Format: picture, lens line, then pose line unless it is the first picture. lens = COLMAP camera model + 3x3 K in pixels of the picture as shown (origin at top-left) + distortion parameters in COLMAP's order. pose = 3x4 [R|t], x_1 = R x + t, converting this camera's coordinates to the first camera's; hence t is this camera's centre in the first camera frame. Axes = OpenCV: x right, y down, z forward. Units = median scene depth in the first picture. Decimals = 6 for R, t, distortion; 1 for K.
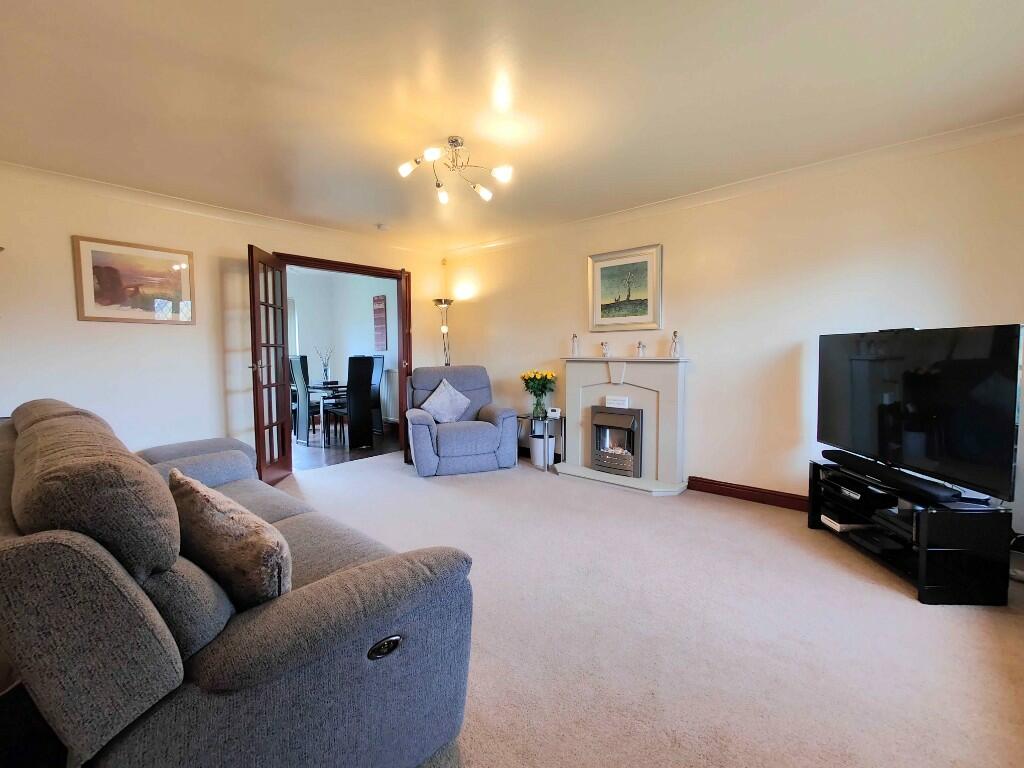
lens RADIAL K [[449.5, 0, 509.8], [0, 449.5, 378.9], [0, 0, 1]] dist [0.002168, 0.000137]
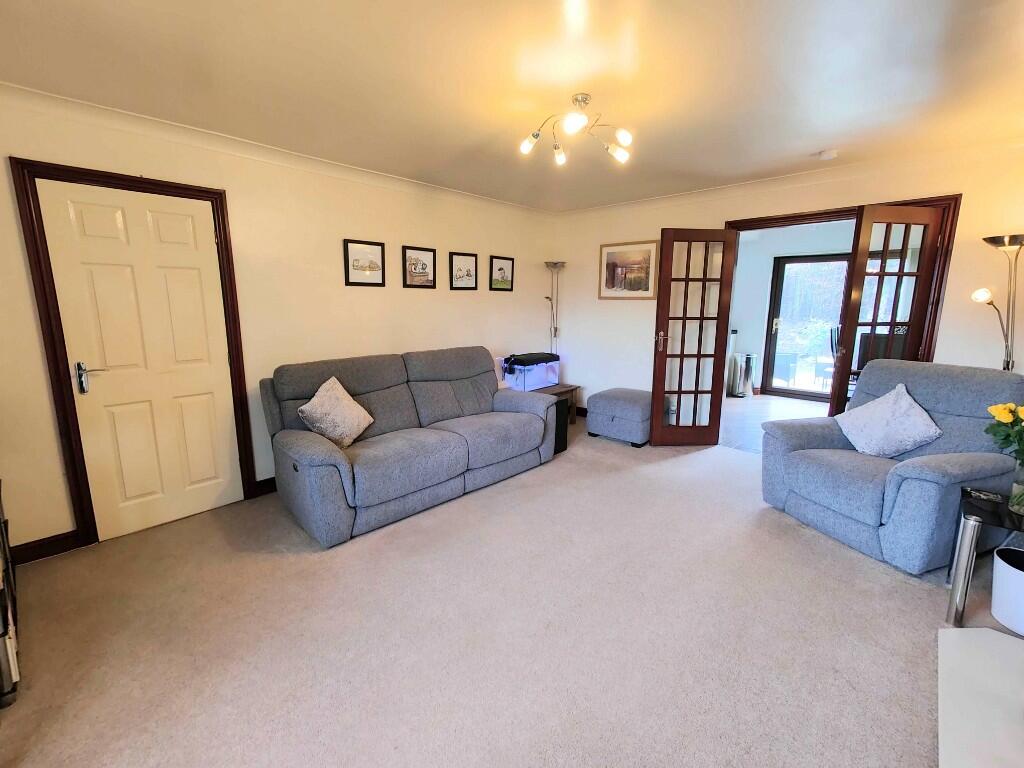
lens RADIAL K [[449.5, 0, 509.8], [0, 449.5, 378.9], [0, 0, 1]] dist [0.002168, 0.000137]
pose [[-0.033247, 0.181732, -0.982786, 0.518225], [-0.062050, 0.981057, 0.183512, -0.104620], [0.997519, 0.067083, -0.021341, 0.608517]]
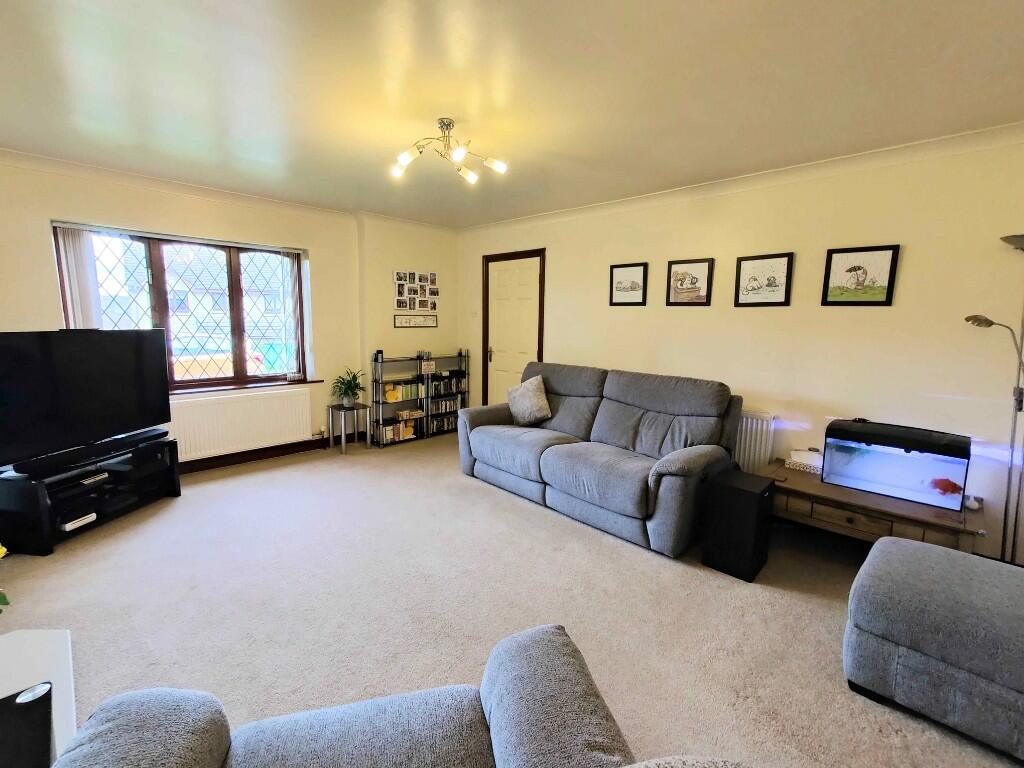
lens RADIAL K [[449.5, 0, 509.8], [0, 449.5, 378.9], [0, 0, 1]] dist [0.002168, 0.000137]
pose [[-0.998457, -0.017900, 0.052568, -0.197230], [-0.007637, 0.981890, 0.189296, -0.130074], [-0.055004, 0.188603, -0.980512, 1.277296]]
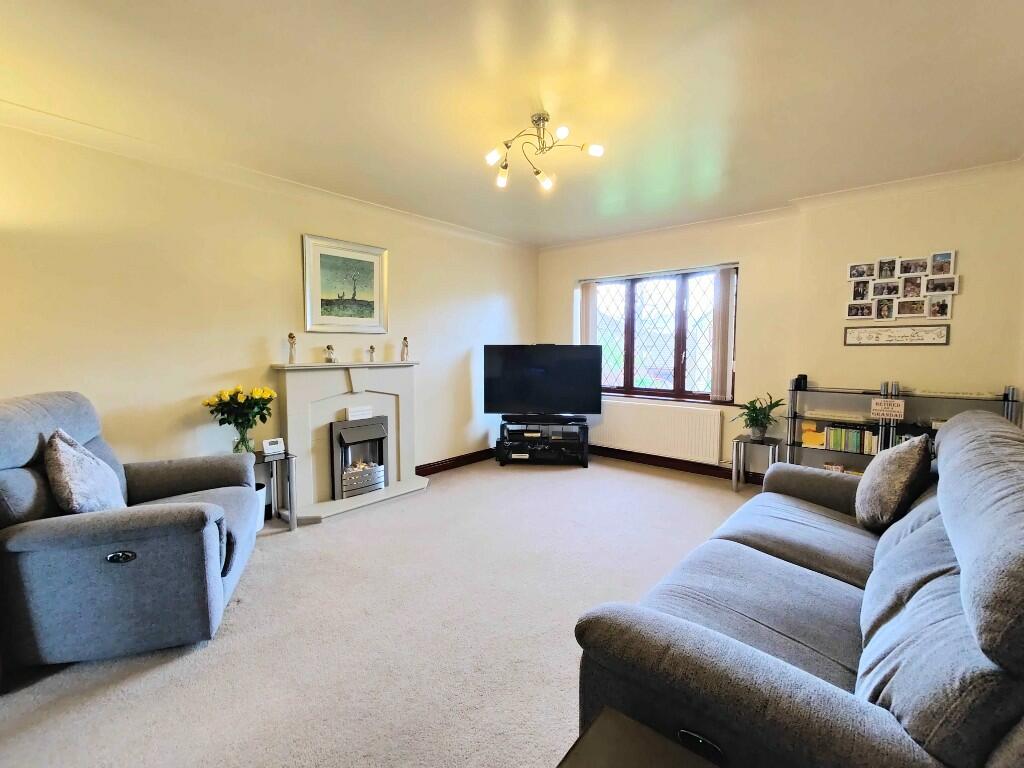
lens RADIAL K [[449.5, 0, 509.8], [0, 449.5, 378.9], [0, 0, 1]] dist [0.002168, 0.000137]
pose [[-0.023077, -0.065624, 0.997578, -0.660019], [0.052847, 0.996368, 0.066767, -0.060258], [-0.998336, 0.054259, -0.019526, 0.720920]]
